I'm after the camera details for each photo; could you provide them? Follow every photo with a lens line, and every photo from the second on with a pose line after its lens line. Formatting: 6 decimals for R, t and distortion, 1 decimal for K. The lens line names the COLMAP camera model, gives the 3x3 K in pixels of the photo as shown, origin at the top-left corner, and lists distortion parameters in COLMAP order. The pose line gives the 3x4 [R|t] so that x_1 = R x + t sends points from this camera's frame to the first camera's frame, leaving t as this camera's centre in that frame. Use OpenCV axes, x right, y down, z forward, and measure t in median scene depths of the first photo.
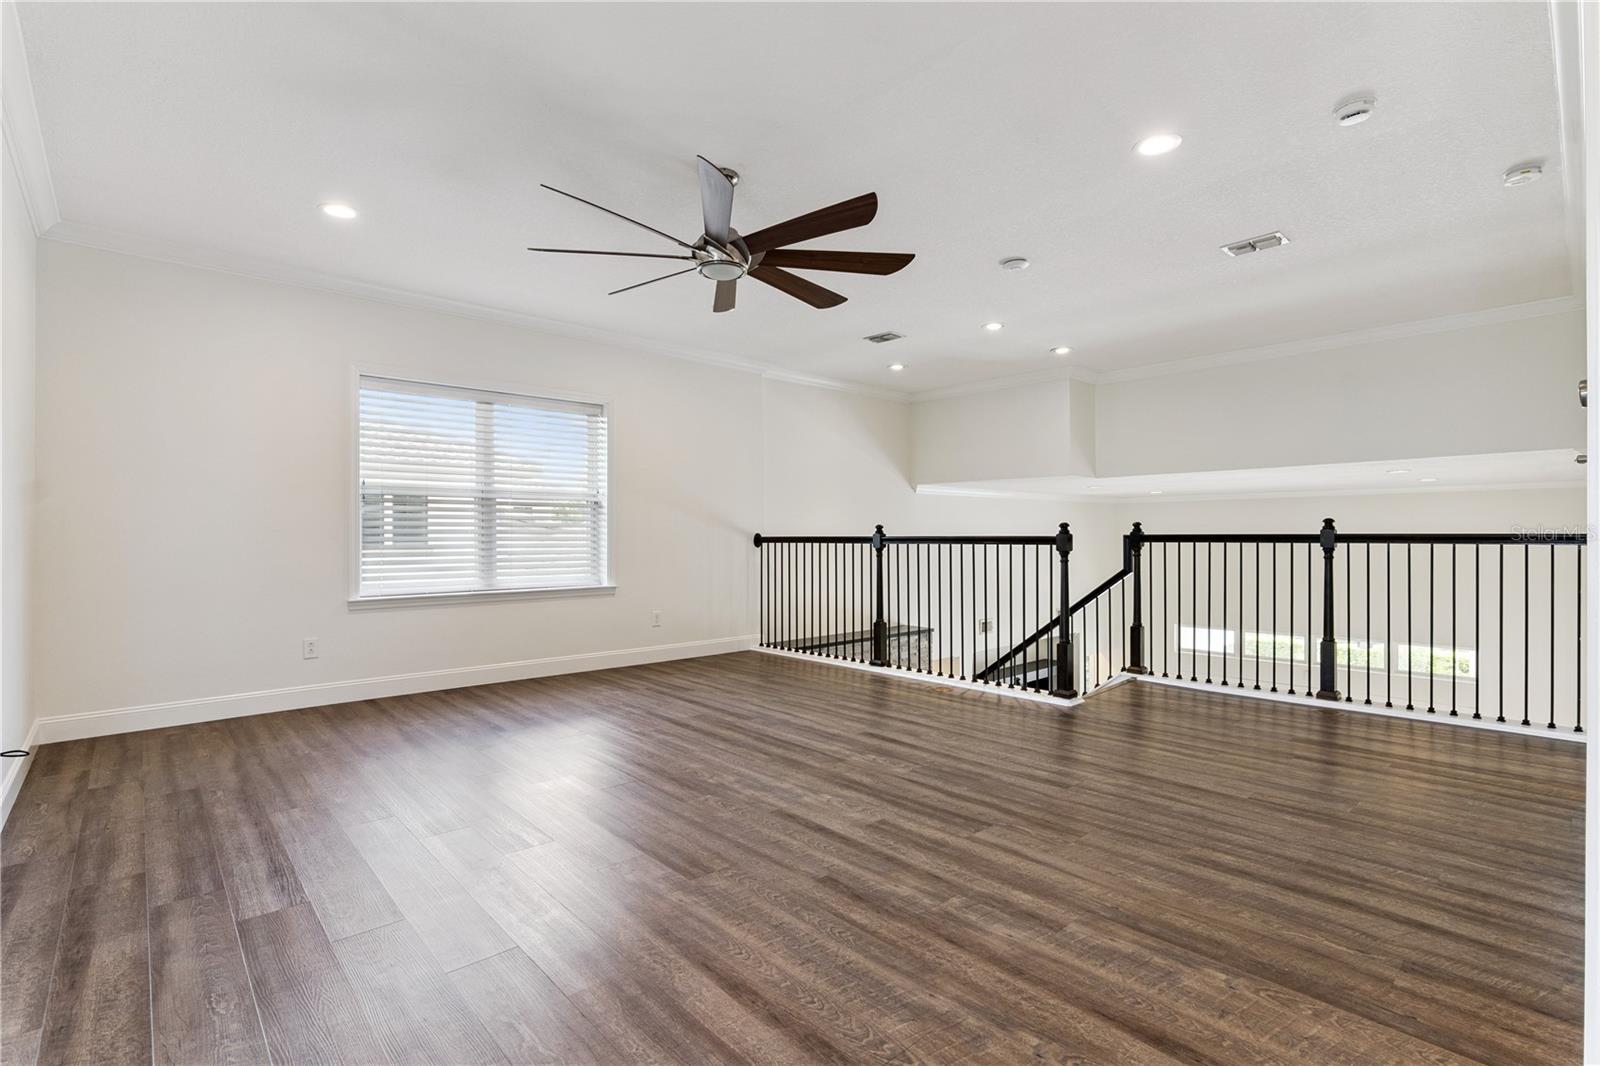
lens RADIAL K [[740.7, 0, 789.3], [0, 740.7, 530.9], [0, 0, 1]] dist [-0.019644, 0.000062]
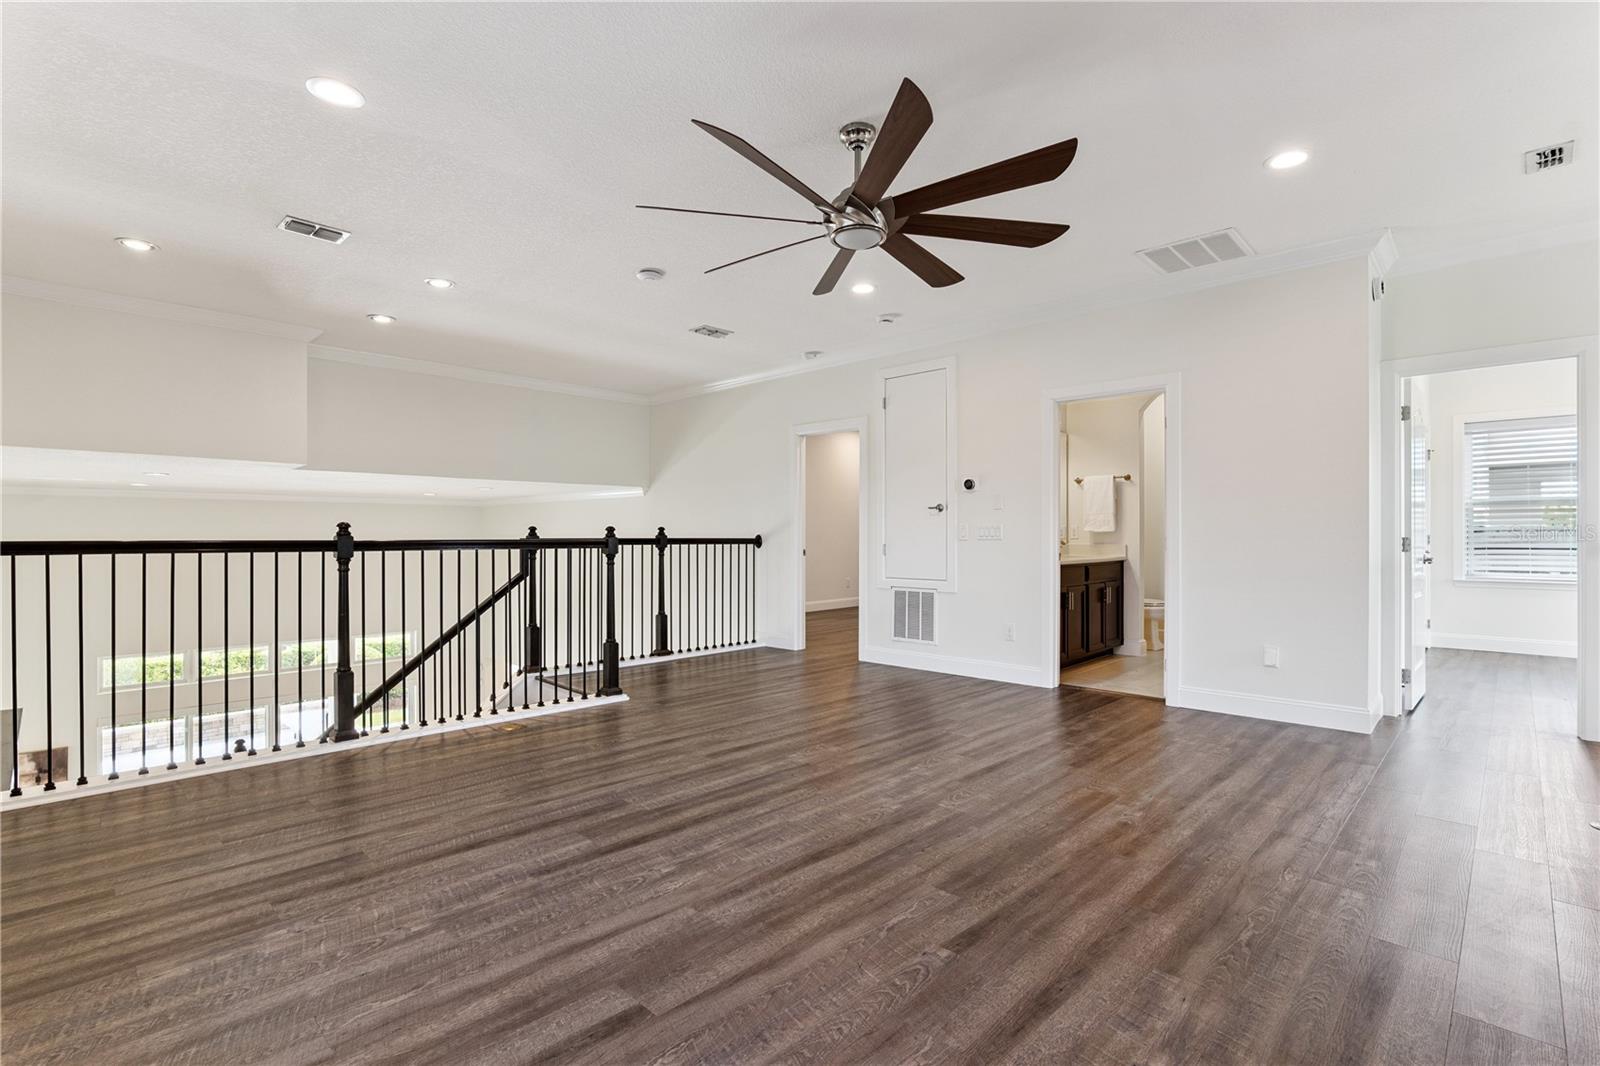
lens RADIAL K [[740.7, 0, 797.2], [0, 740.7, 537.2], [0, 0, 1]] dist [-0.019644, 0.000062]
pose [[-0.059888, 0.008572, 0.998168, -0.776890], [-0.000752, 0.999962, -0.008632, 0.013856], [-0.998205, -0.001267, -0.059879, 0.913008]]
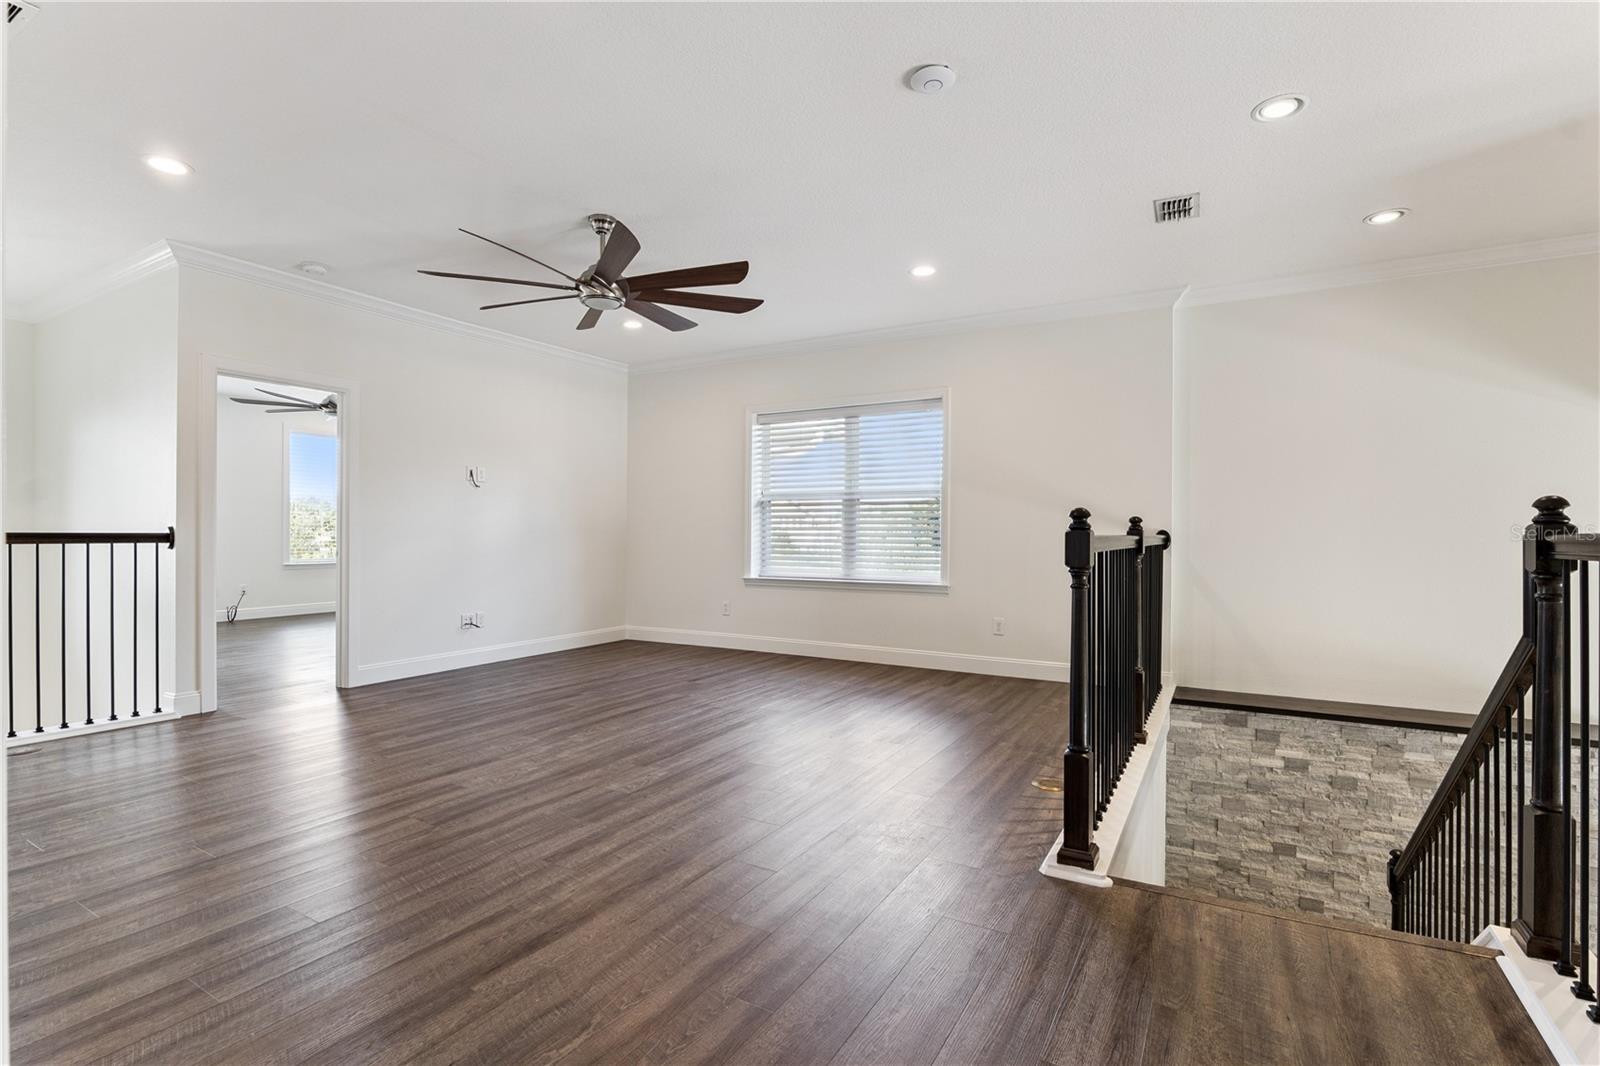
lens RADIAL K [[740.7, 0, 805.5], [0, 740.7, 530.0], [0, 0, 1]] dist [-0.019644, 0.000062]
pose [[0.313023, 0.000459, -0.949745, 0.895827], [0.002322, 0.999997, 0.001249, 0.002230], [0.949743, -0.002596, 0.313021, 0.764736]]
